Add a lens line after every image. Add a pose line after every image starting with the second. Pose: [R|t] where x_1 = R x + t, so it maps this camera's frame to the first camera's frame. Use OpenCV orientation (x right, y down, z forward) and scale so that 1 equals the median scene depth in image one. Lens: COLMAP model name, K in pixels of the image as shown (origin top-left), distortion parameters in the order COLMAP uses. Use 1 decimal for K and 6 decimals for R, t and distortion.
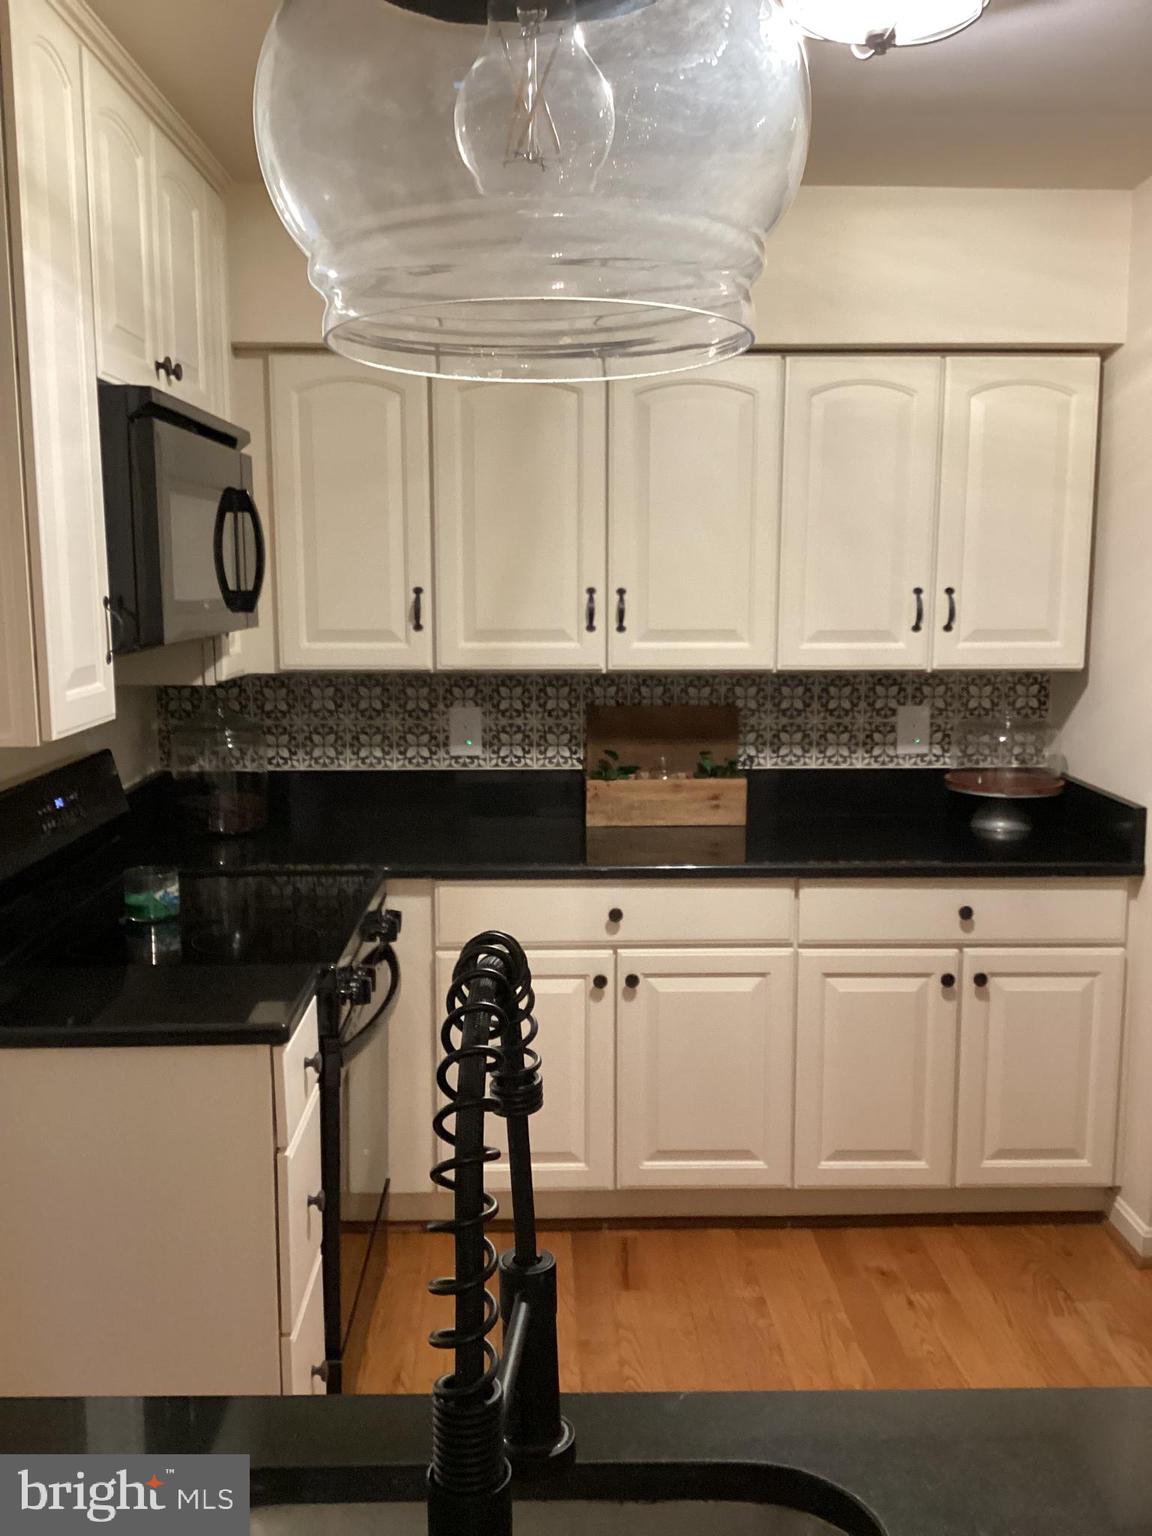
lens RADIAL K [[1388.5, 0, 526.8], [0, 1388.5, 756.4], [0, 0, 1]] dist [0.089679, -0.134337]
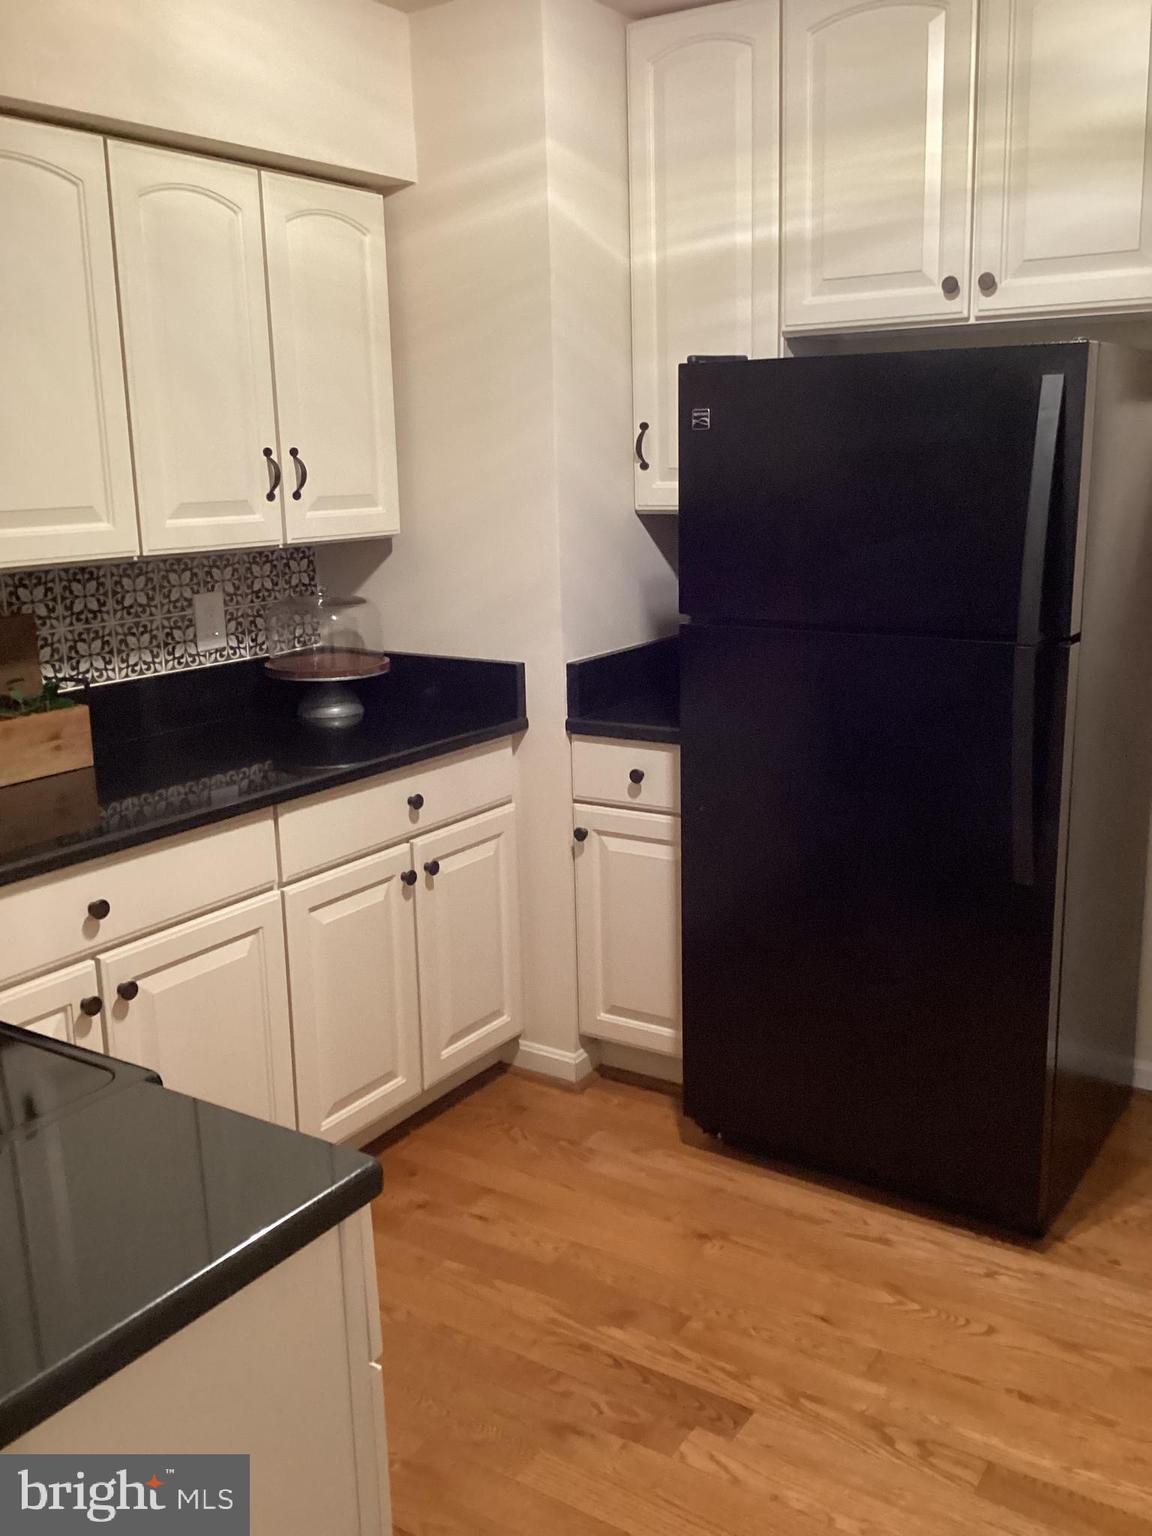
lens RADIAL K [[1388.5, 0, 572.2], [0, 1388.5, 767.7], [0, 0, 1]] dist [0.089679, -0.134337]
pose [[0.568104, -0.193364, 0.799918, -0.320130], [0.133979, 0.980768, 0.141928, -0.024209], [-0.811978, 0.026543, 0.583085, 0.337310]]
